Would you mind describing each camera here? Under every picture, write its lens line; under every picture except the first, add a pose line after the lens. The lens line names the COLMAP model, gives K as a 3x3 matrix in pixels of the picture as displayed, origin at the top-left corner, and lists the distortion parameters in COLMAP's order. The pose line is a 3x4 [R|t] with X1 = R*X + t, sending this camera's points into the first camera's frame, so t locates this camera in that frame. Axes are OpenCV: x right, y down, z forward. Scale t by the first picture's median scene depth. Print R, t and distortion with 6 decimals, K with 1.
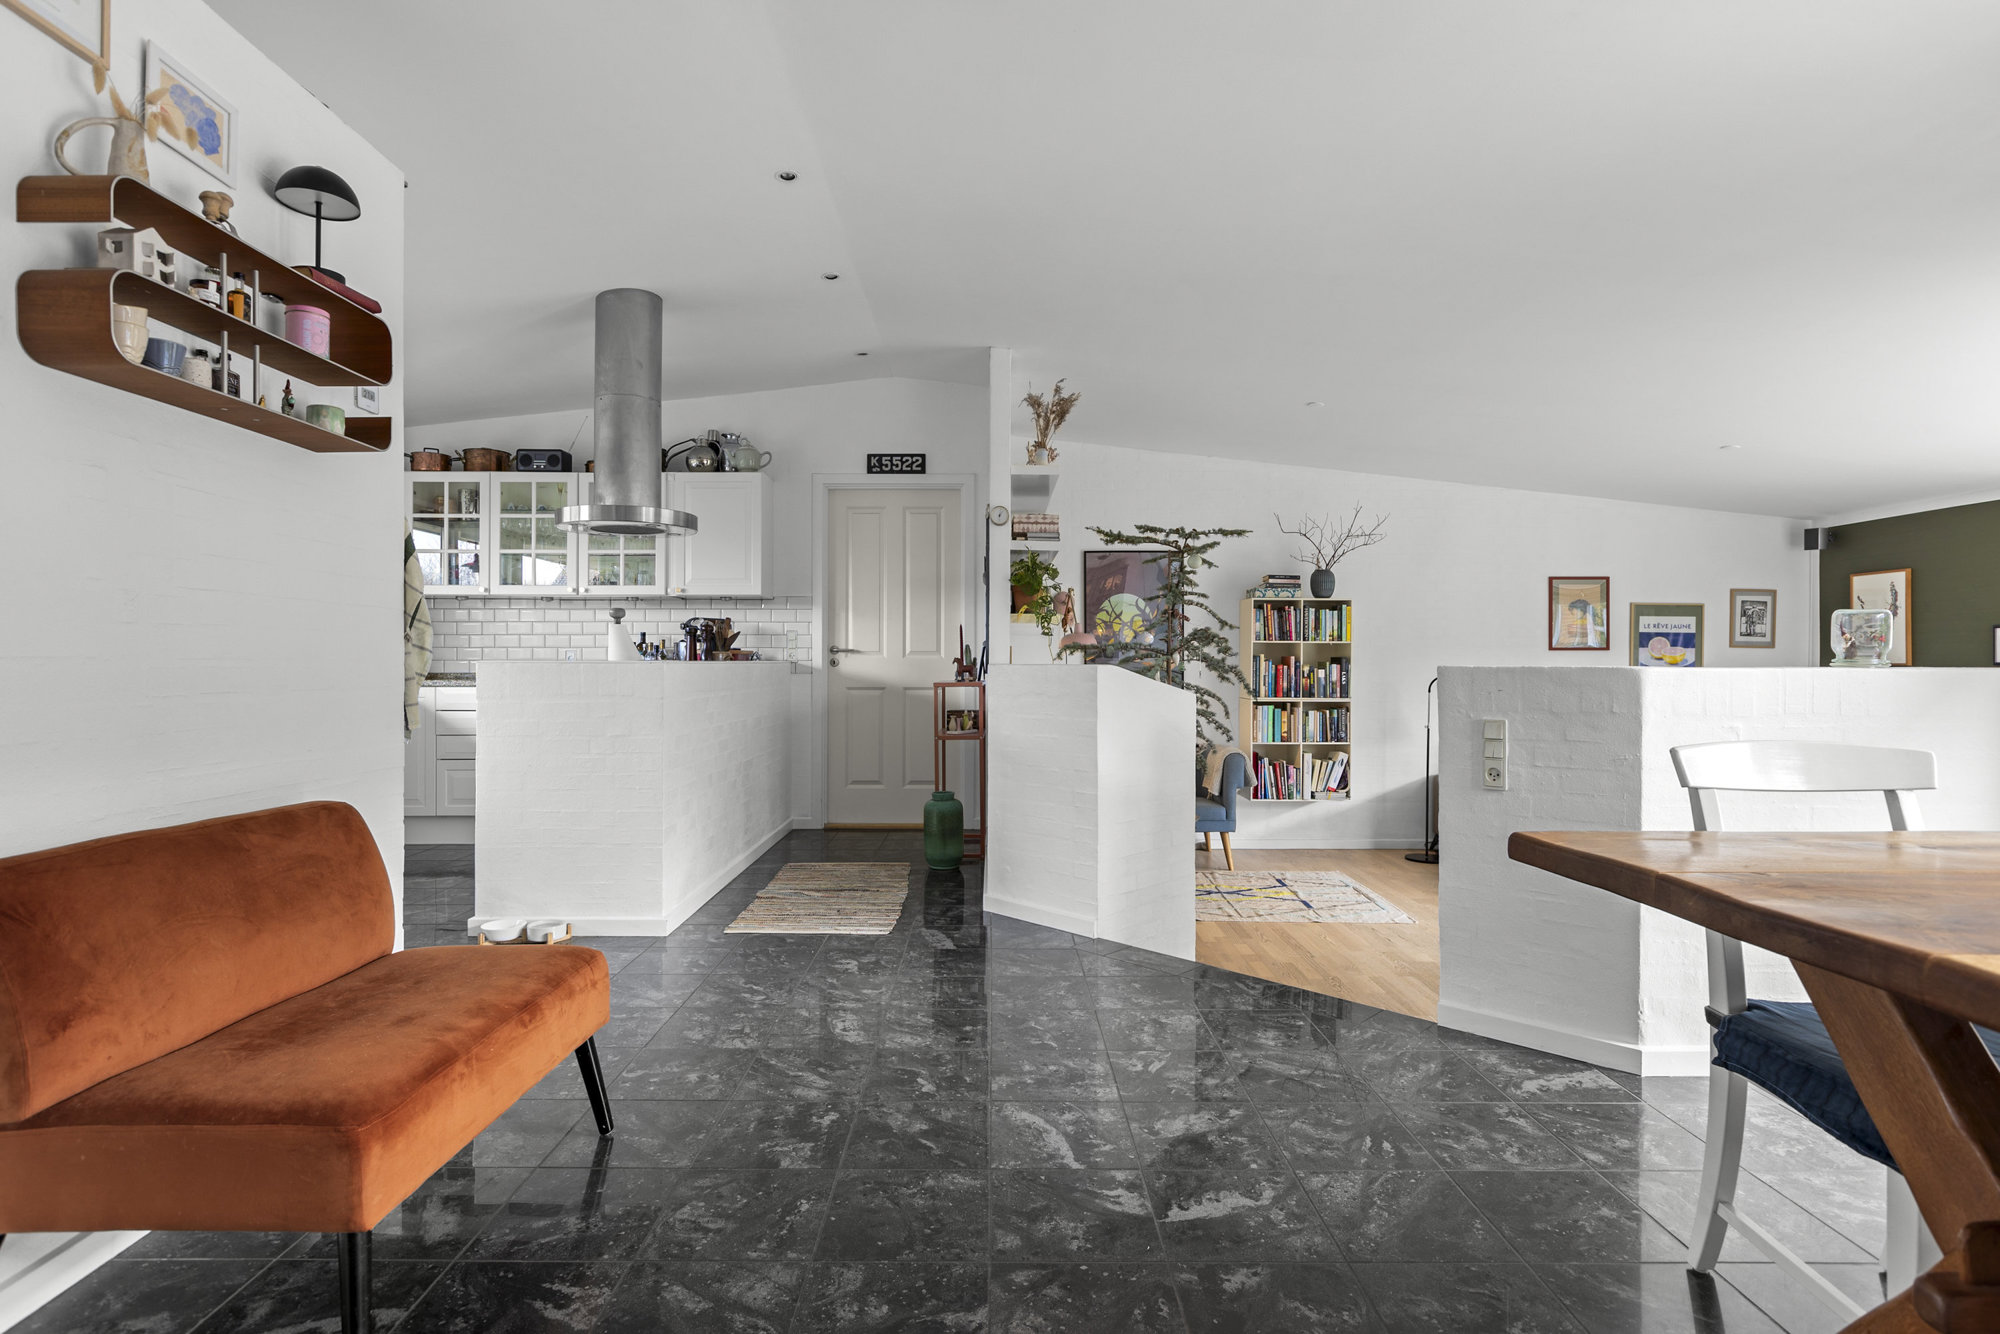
lens RADIAL K [[970.9, 0, 993.6], [0, 970.9, 661.1], [0, 0, 1]] dist [-0.001438, 0.000069]
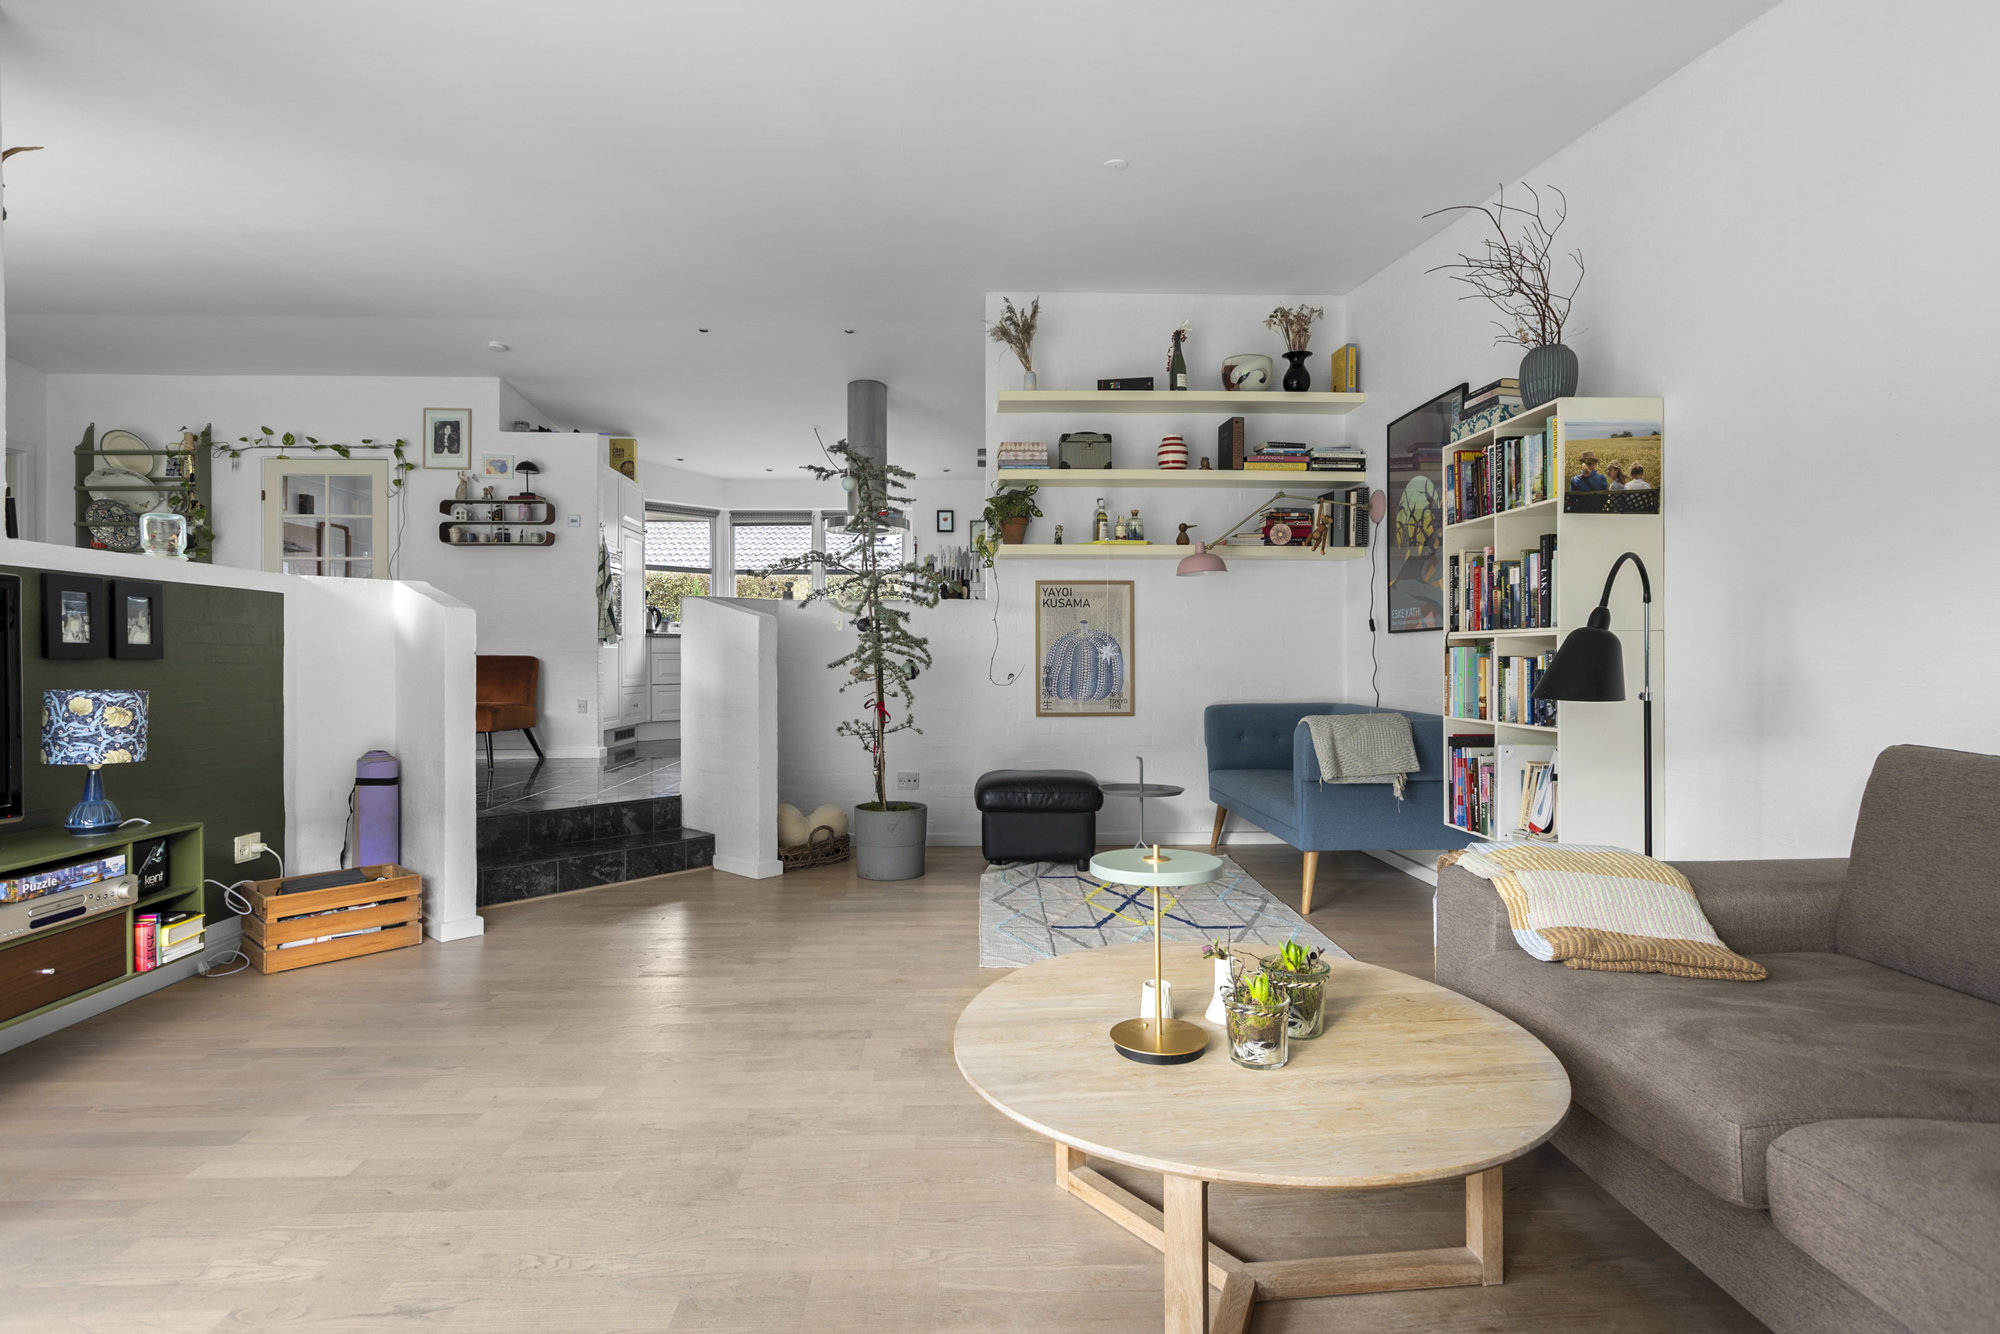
lens RADIAL K [[977.6, 0, 987.9], [0, 977.6, 661.2], [0, 0, 1]] dist [0.000461, -0.000099]
pose [[0.039289, -0.000070, -0.999228, 0.973180], [0.005645, 0.999984, 0.000152, 0.063167], [0.999212, -0.005647, 0.039289, 0.889613]]
